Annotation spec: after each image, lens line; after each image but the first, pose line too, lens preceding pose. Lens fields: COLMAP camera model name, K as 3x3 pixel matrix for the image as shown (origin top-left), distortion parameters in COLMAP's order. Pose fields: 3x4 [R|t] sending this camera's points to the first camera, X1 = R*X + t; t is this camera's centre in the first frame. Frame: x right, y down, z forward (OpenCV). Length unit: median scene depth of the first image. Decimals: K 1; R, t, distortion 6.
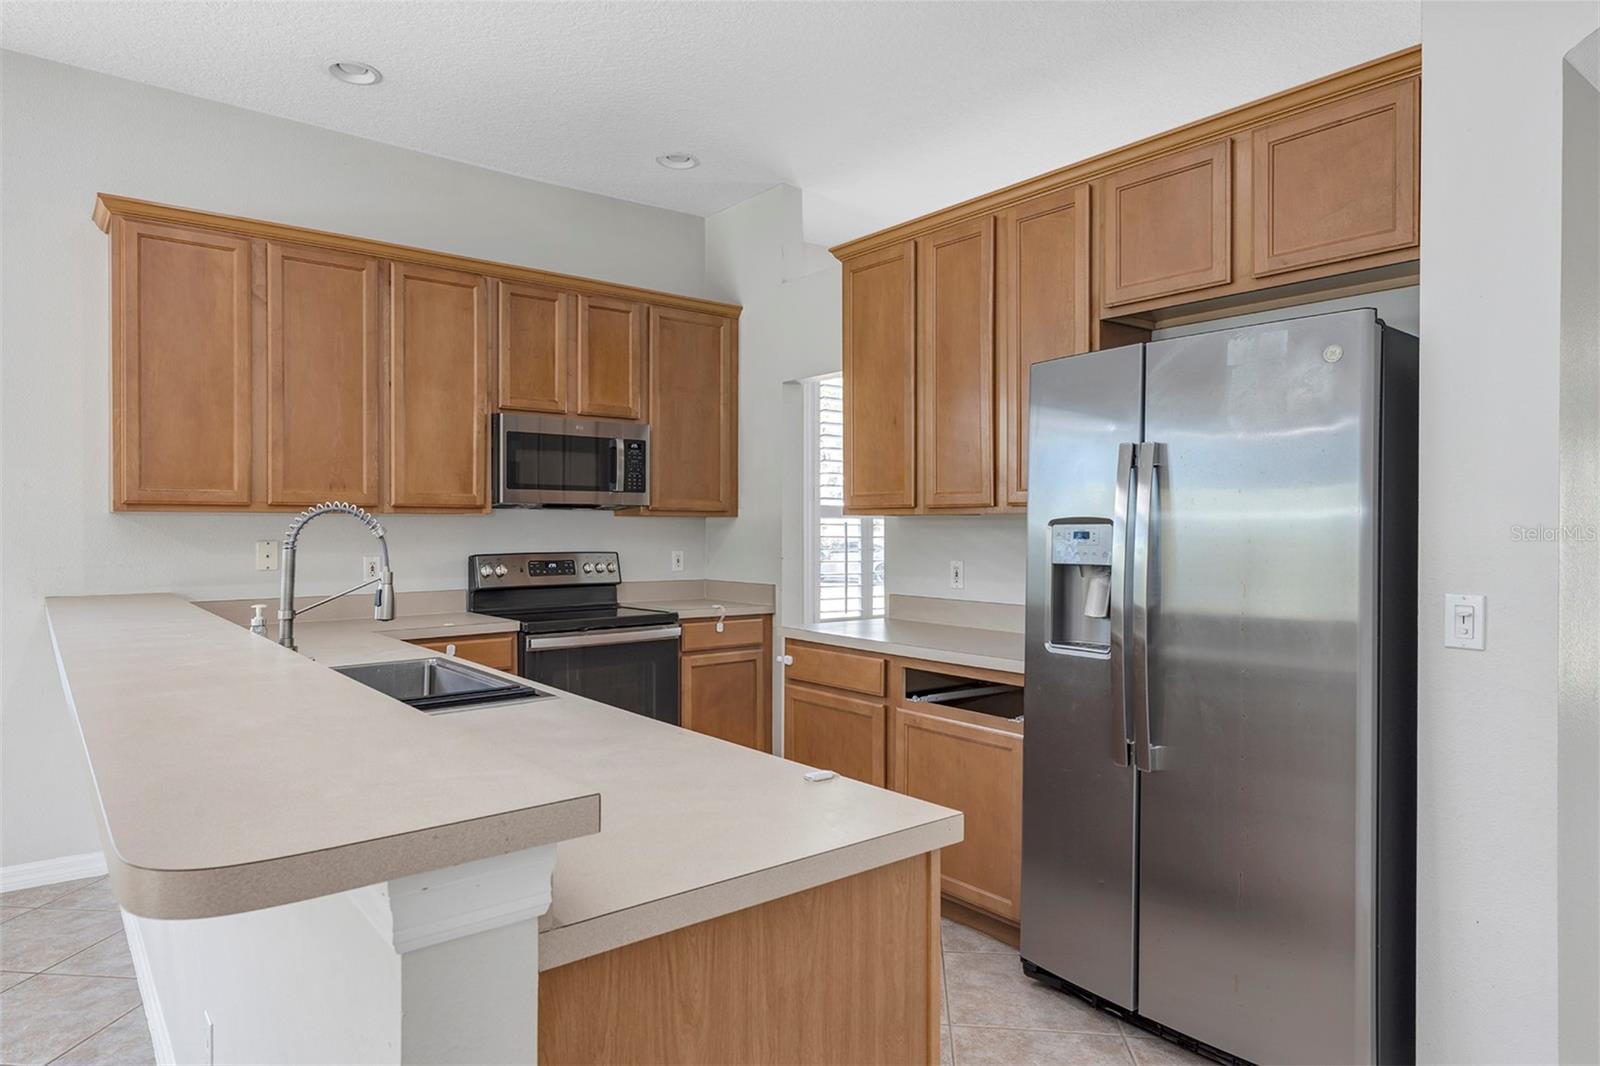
lens RADIAL K [[974.9, 0, 773.3], [0, 974.9, 533.8], [0, 0, 1]] dist [0.037856, 0.000358]
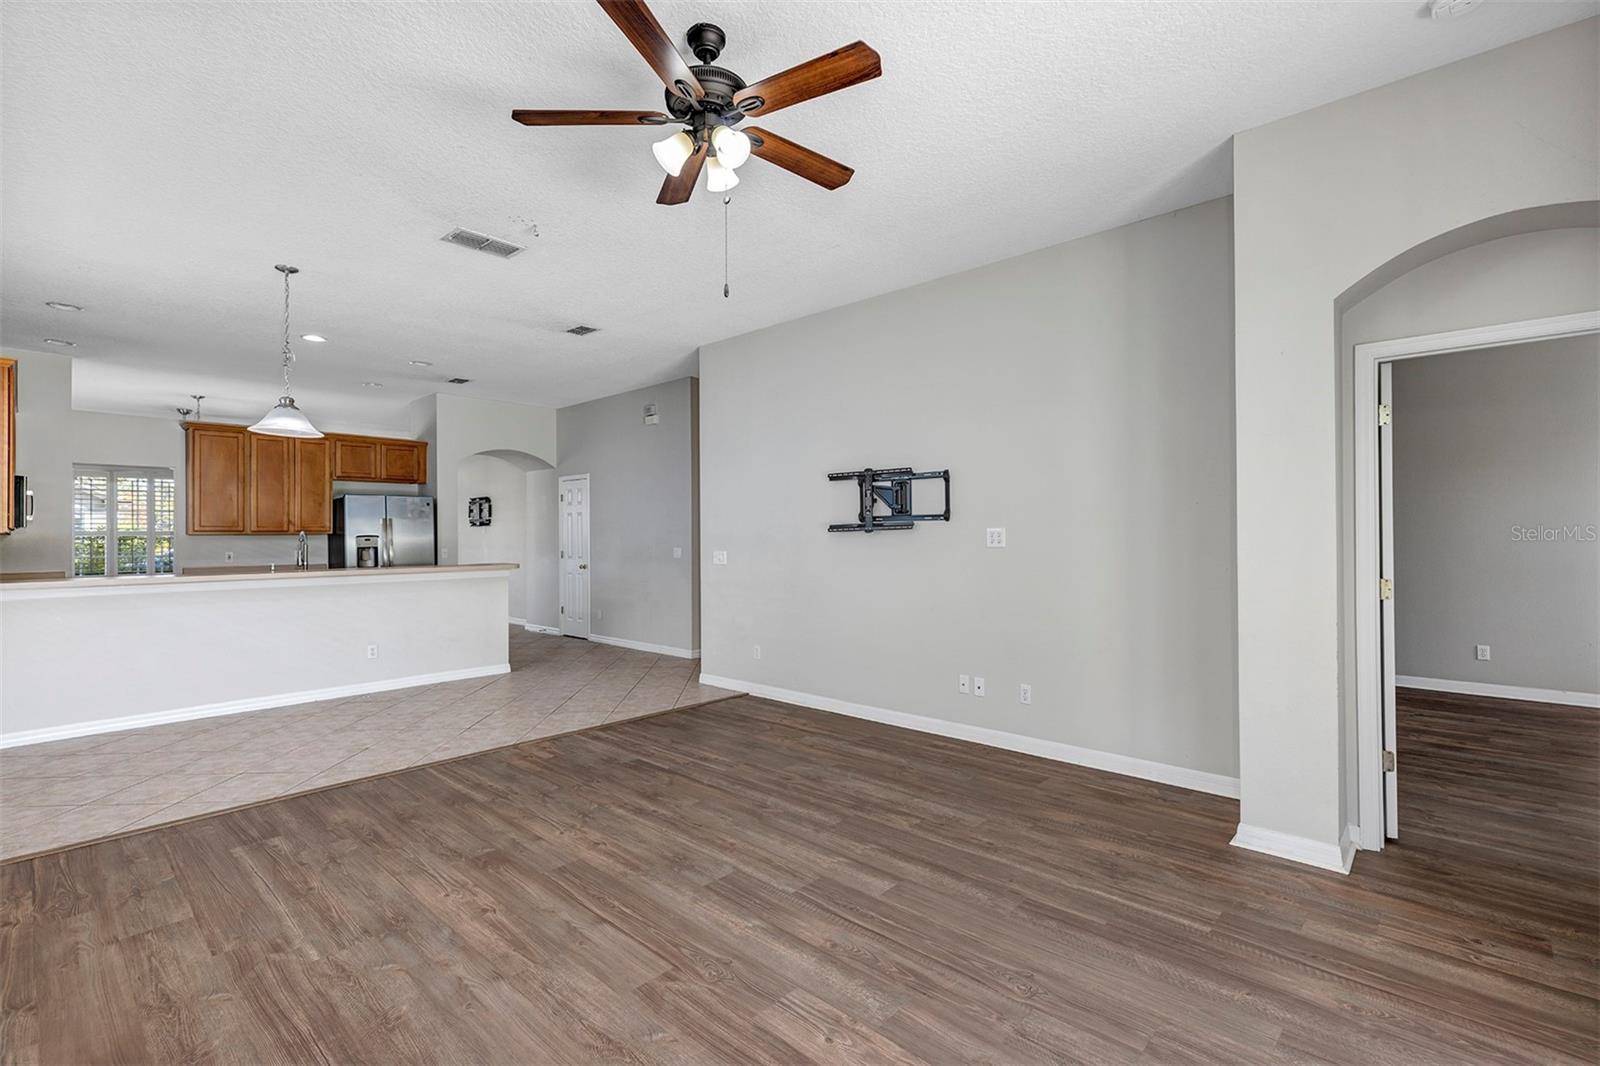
lens RADIAL K [[732.1, 0, 795.2], [0, 732.1, 528.0], [0, 0, 1]] dist [0.011958, -0.001110]
pose [[-0.161673, 0.010240, 0.986791, -1.932565], [0.016857, 0.999829, -0.007613, 0.003640], [-0.986700, 0.015404, -0.161818, -0.152922]]
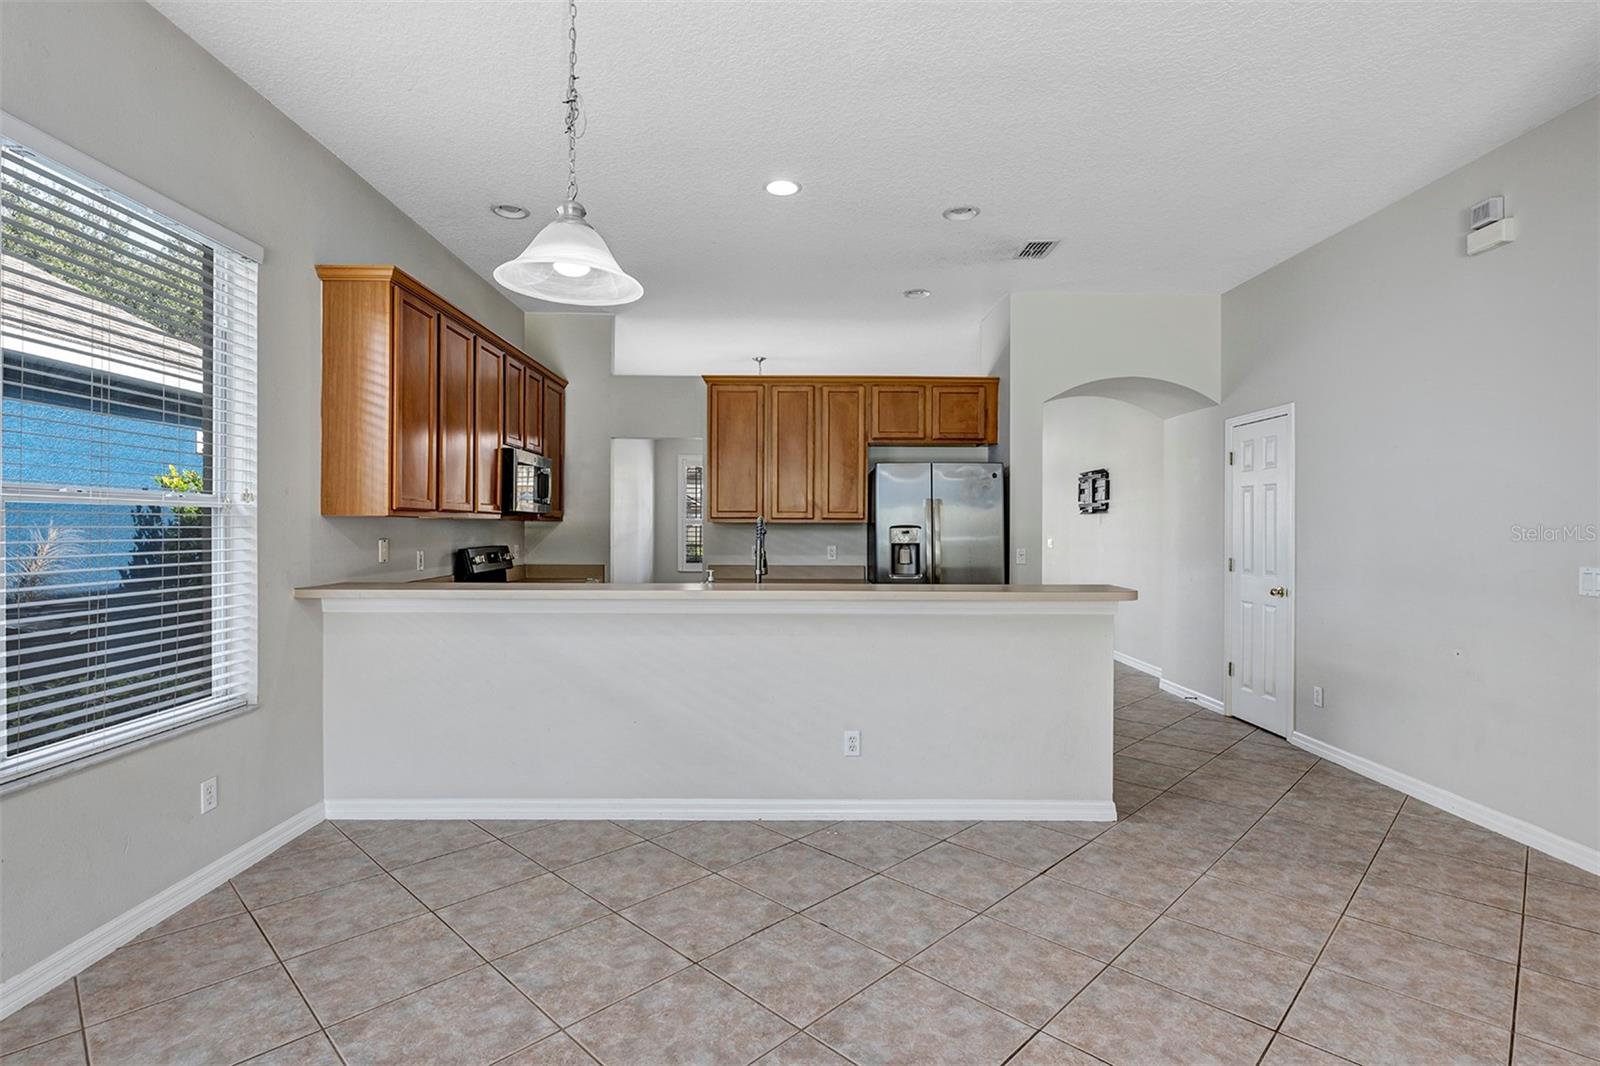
lens RADIAL K [[777.6, 0, 787.0], [0, 777.6, 528.5], [0, 0, 1]] dist [-0.003848, 0.001076]
pose [[0.605633, 0.002457, 0.795740, -0.995273], [0.003275, 0.999979, -0.005580, 0.001527], [-0.795737, 0.005985, 0.605613, 0.007600]]
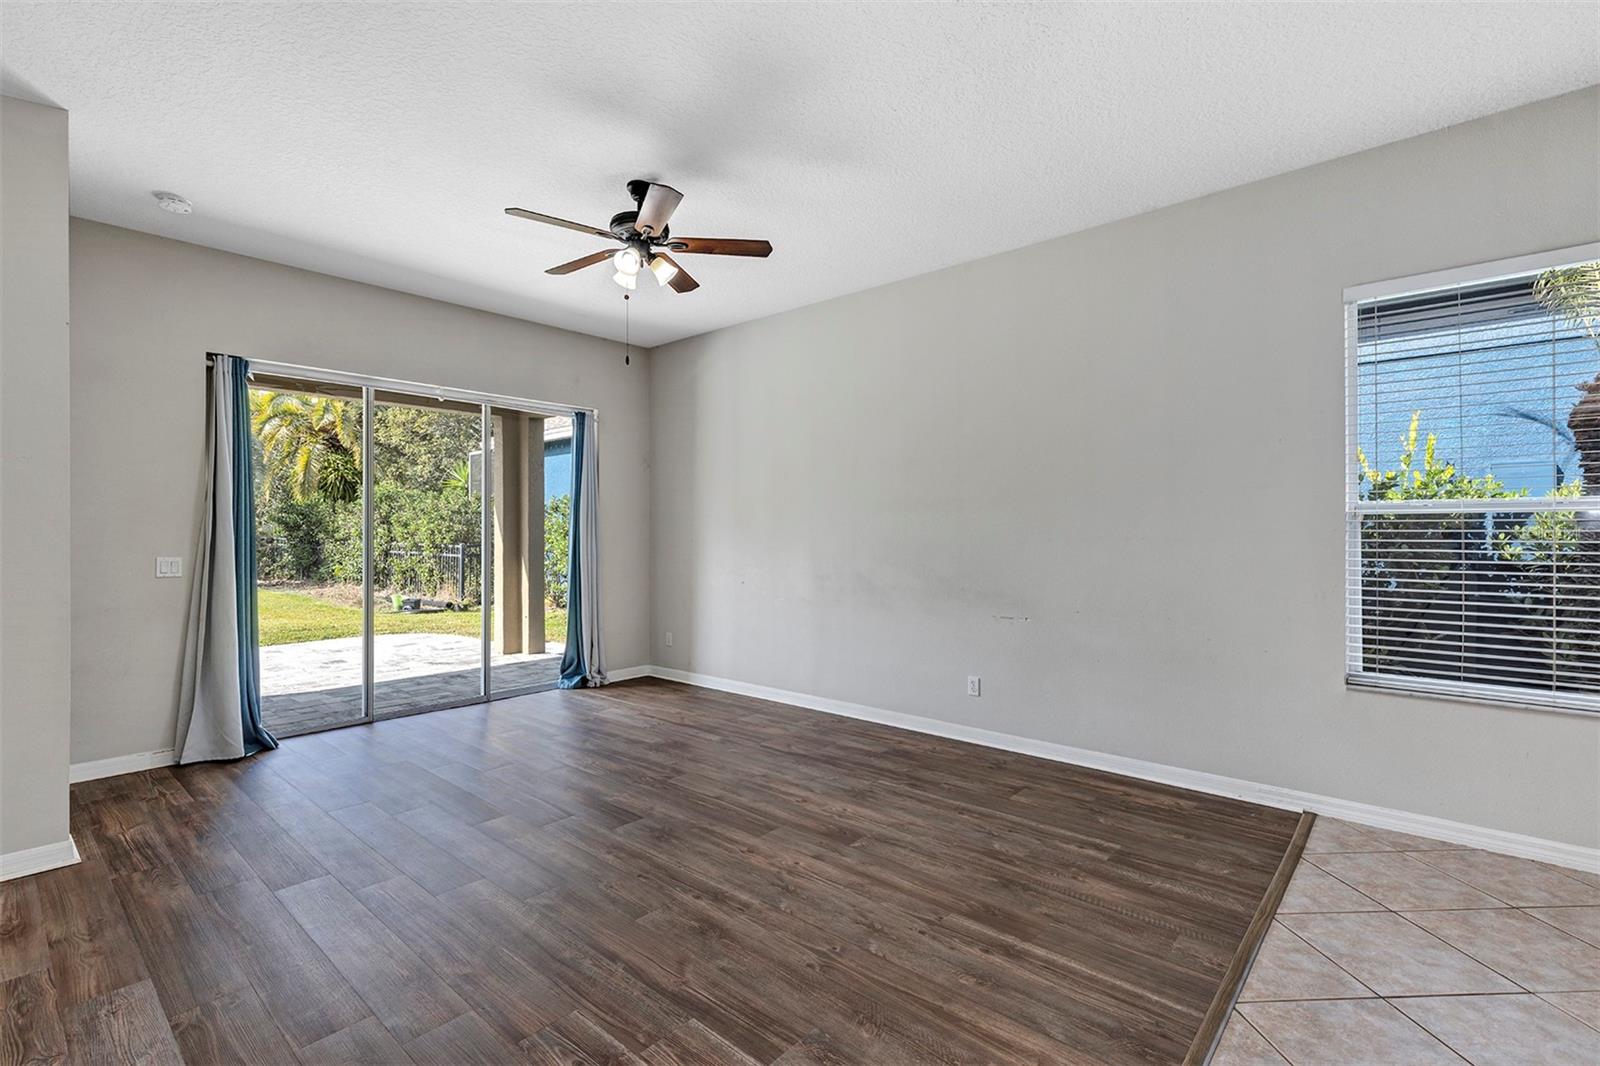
lens RADIAL K [[729.3, 0, 788.0], [0, 729.3, 528.9], [0, 0, 1]] dist [0.007104, -0.000061]
pose [[0.180419, -0.003523, -0.983584, -0.362921], [-0.007550, 0.999959, -0.004967, 0.004424], [0.983561, 0.008322, 0.180385, -0.165631]]
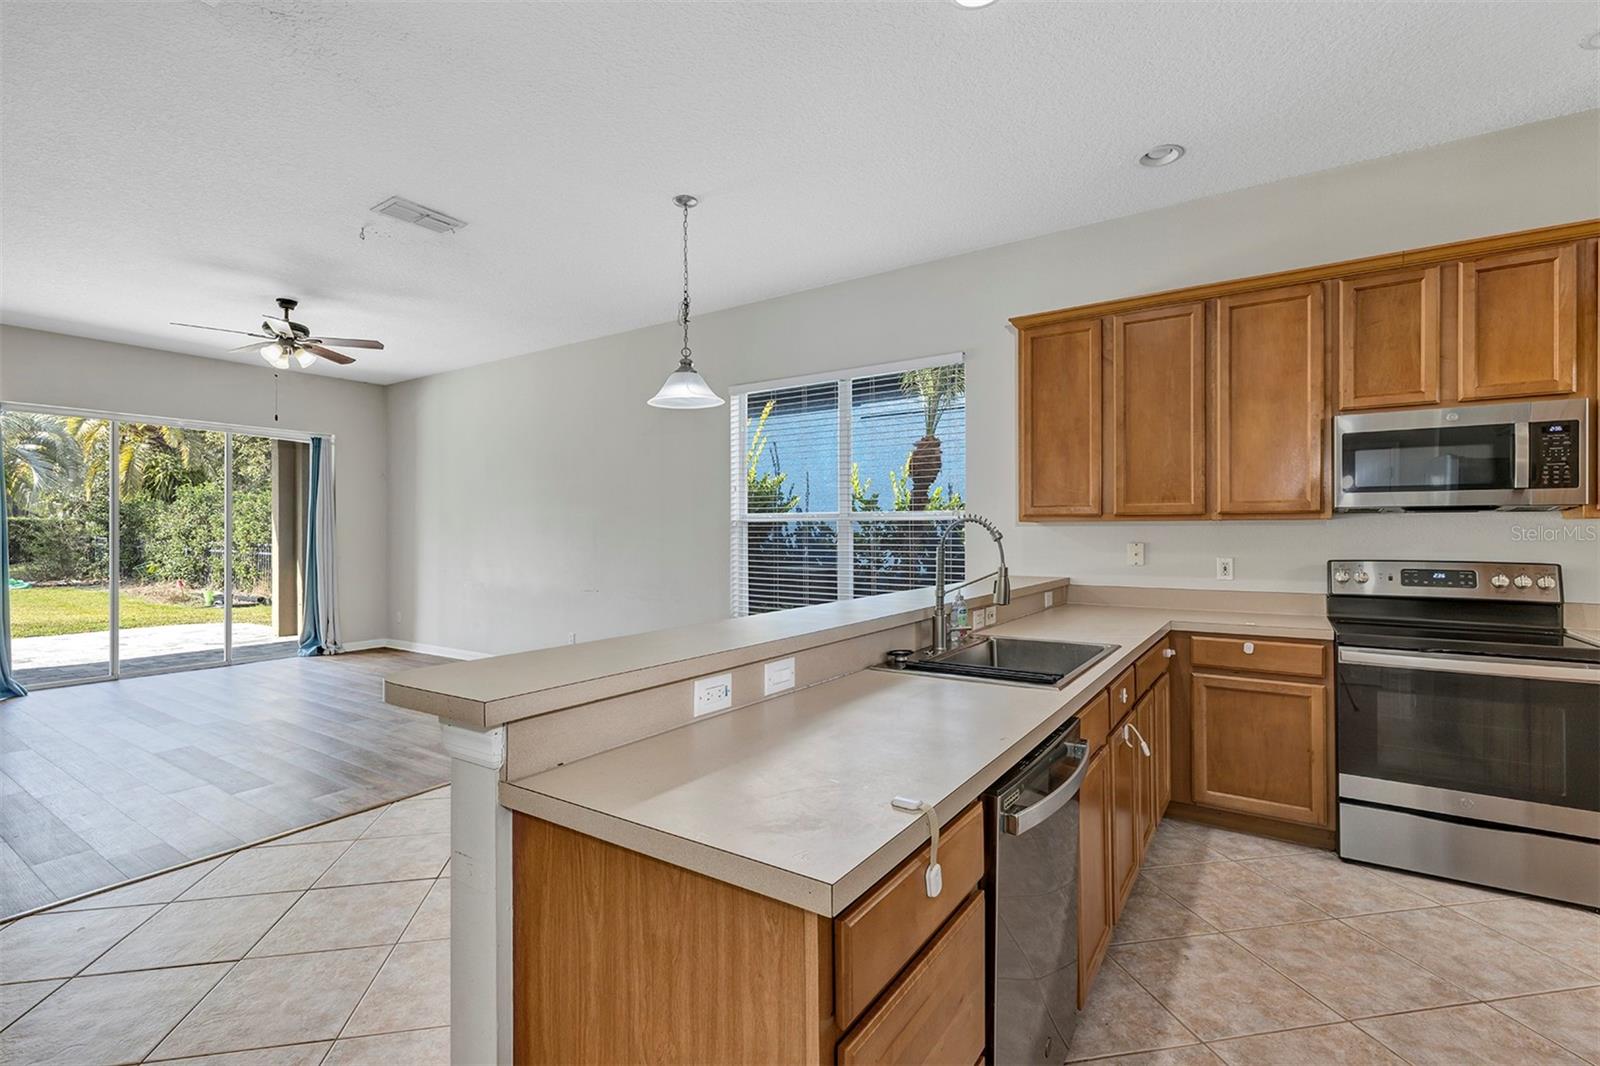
lens RADIAL K [[724.4, 0, 782.3], [0, 724.4, 528.6], [0, 0, 1]] dist [0.009113, -0.000041]
pose [[0.301956, -0.003026, -0.953317, 0.281991], [-0.008189, 0.999950, -0.005768, -0.002057], [0.953287, 0.009549, 0.301916, 0.289396]]
